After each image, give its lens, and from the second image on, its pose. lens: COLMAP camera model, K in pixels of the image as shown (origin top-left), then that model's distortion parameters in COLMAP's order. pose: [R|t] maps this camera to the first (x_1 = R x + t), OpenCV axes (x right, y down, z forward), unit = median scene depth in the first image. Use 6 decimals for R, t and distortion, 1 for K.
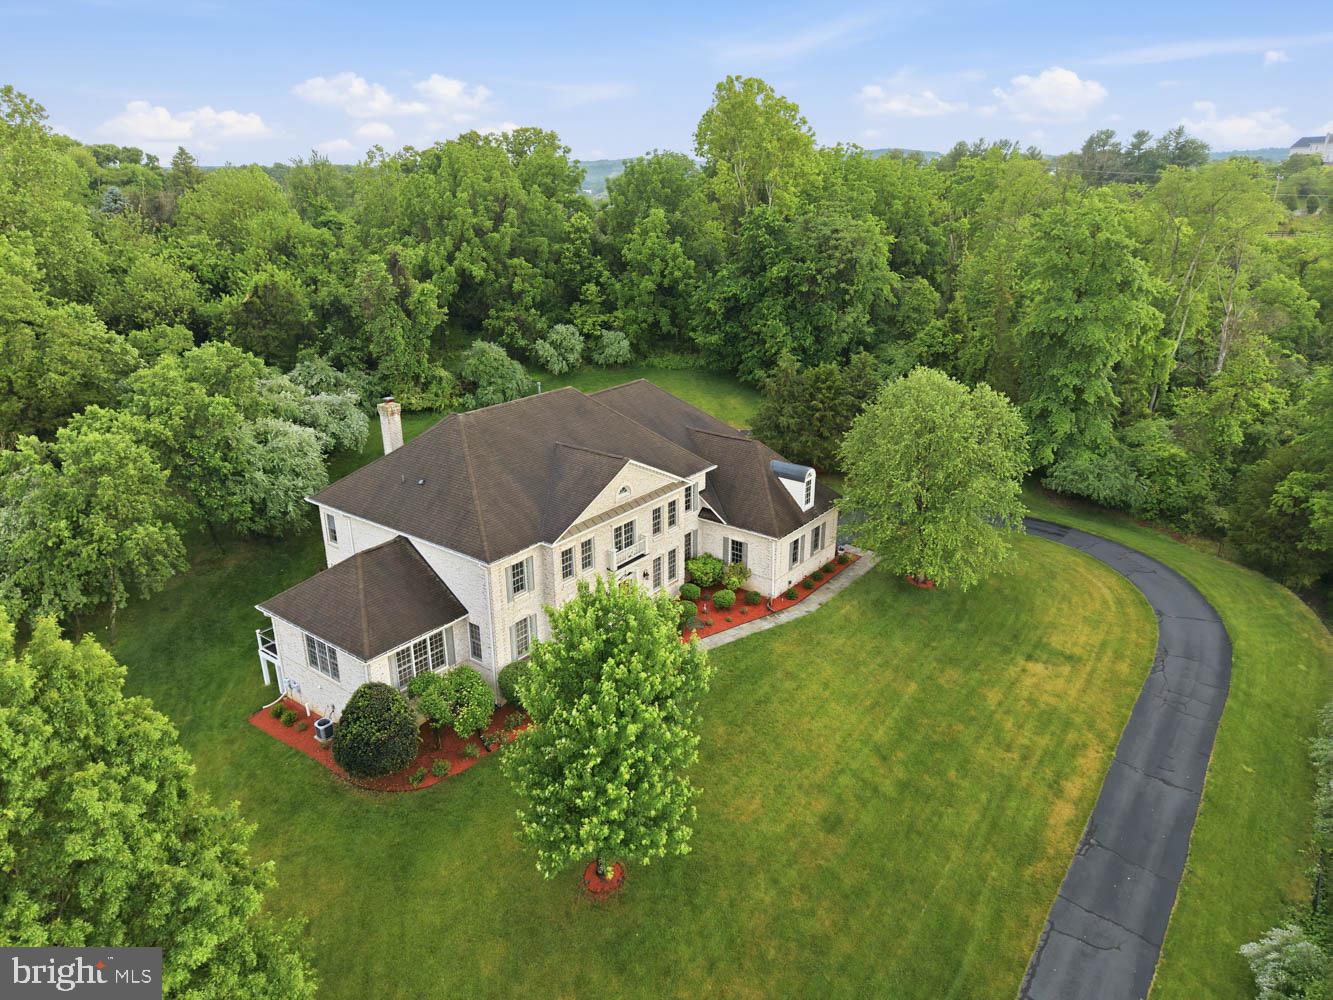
lens RADIAL K [[879.1, 0, 666.5], [0, 879.1, 500.0], [0, 0, 1]] dist [0.133108, -0.298774]
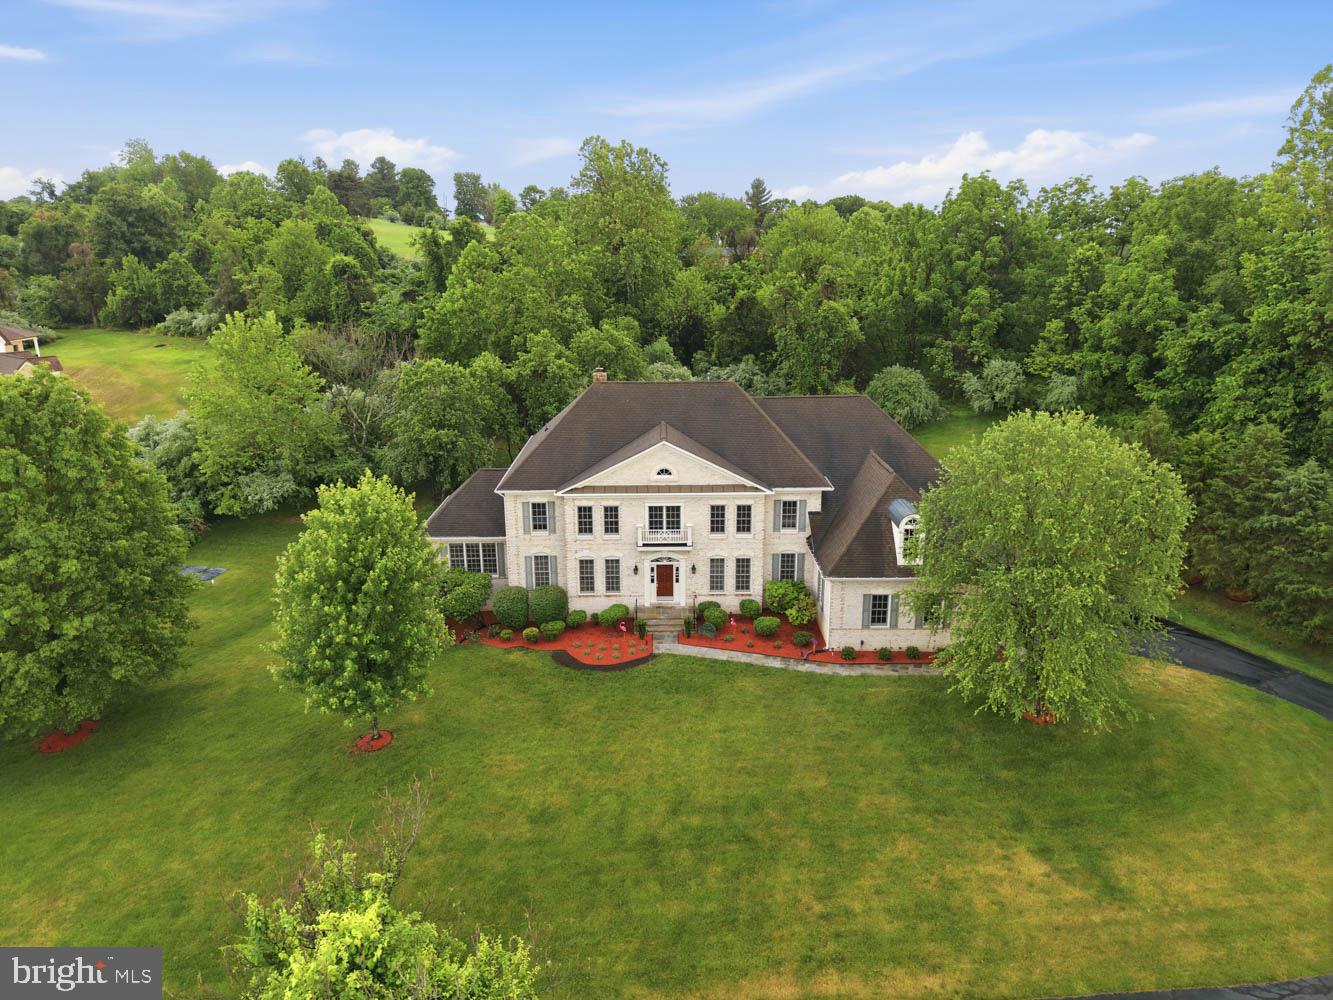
lens RADIAL K [[889.4, 0, 666.5], [0, 889.4, 500.0], [0, 0, 1]] dist [0.050318, -0.056991]
pose [[0.616003, 0.216778, -0.757330, 0.506172], [-0.271381, 0.960938, 0.054321, -0.024872], [0.739522, 0.172063, 0.650770, 0.237583]]
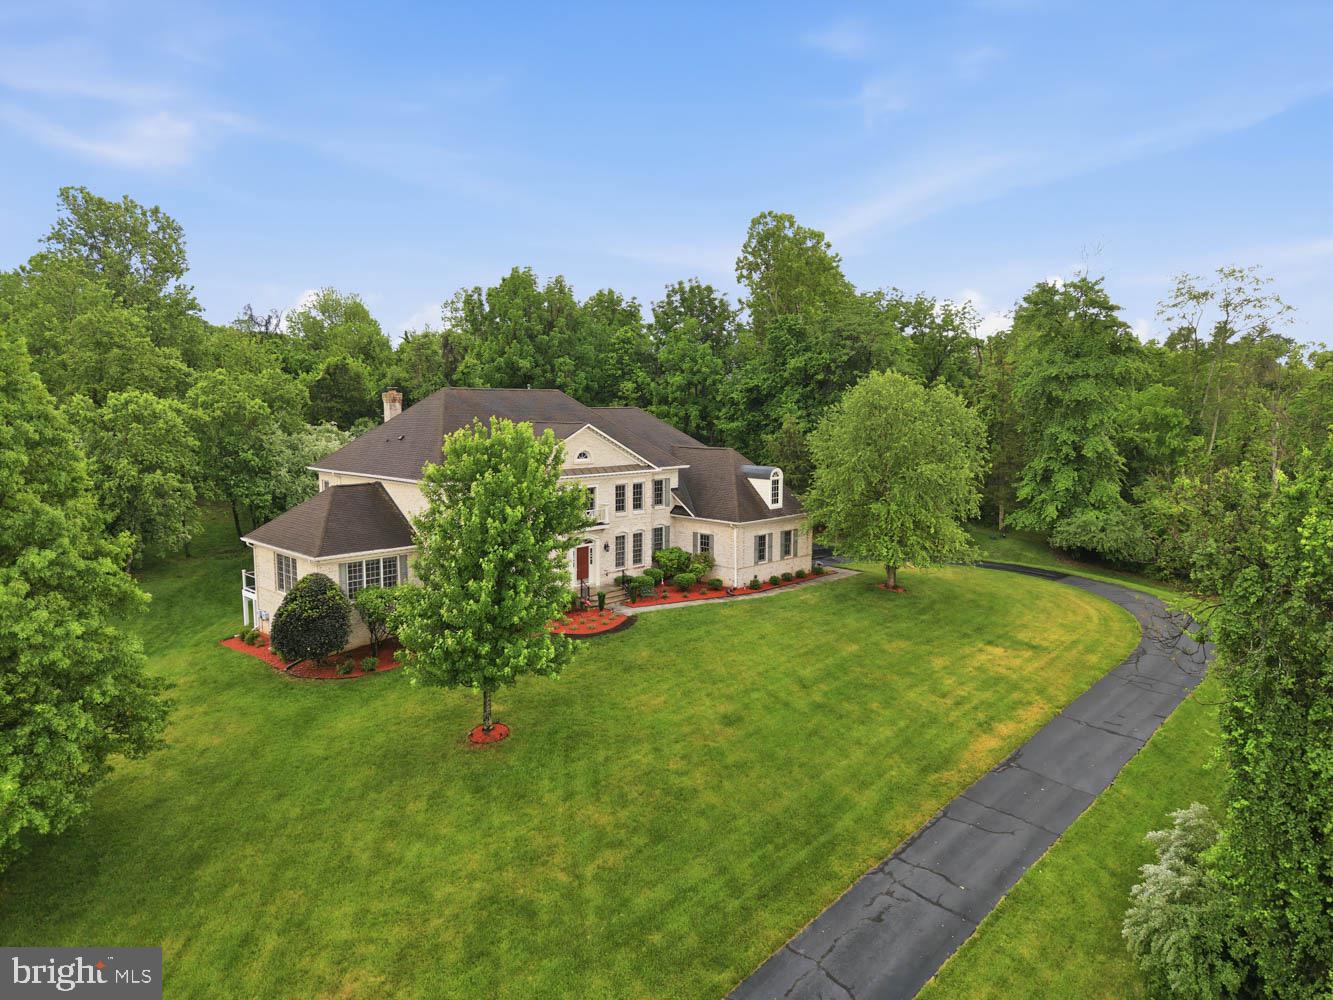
lens RADIAL K [[879.1, 0, 666.5], [0, 879.1, 500.0], [0, 0, 1]] dist [0.133108, -0.298774]
pose [[0.992355, 0.020809, -0.121649, 0.127813], [-0.049494, 0.970048, -0.237819, 0.203180], [0.113056, 0.242022, 0.963662, -0.010591]]
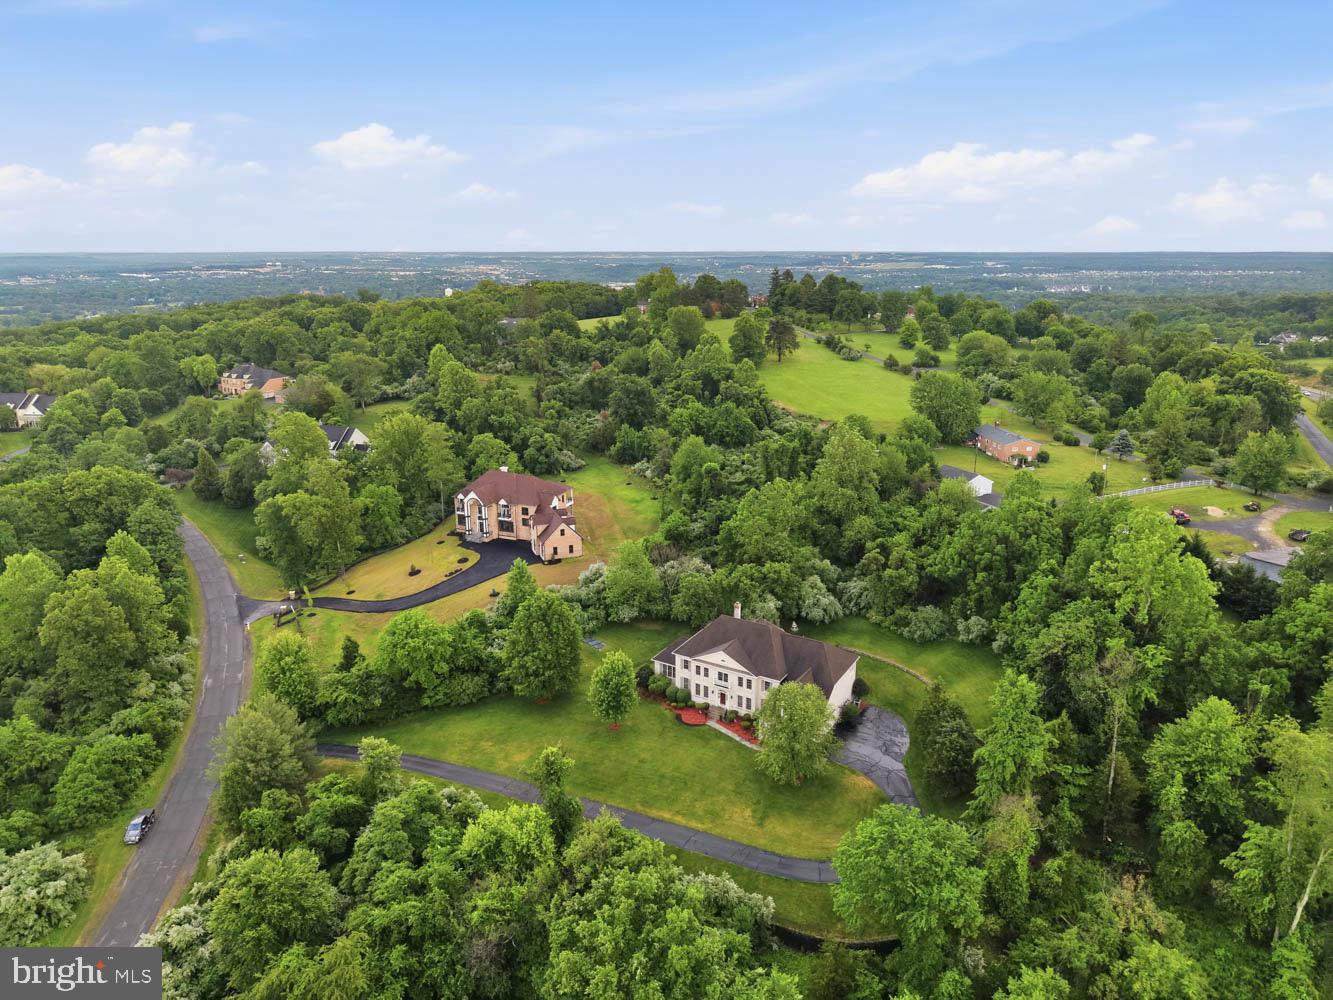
lens RADIAL K [[879.1, 0, 666.5], [0, 879.1, 500.0], [0, 0, 1]] dist [0.133108, -0.298774]
pose [[0.125657, 0.275321, -0.953105, 1.736766], [-0.348667, 0.911687, 0.217389, -0.722160], [0.928785, 0.305000, 0.210555, 0.046264]]
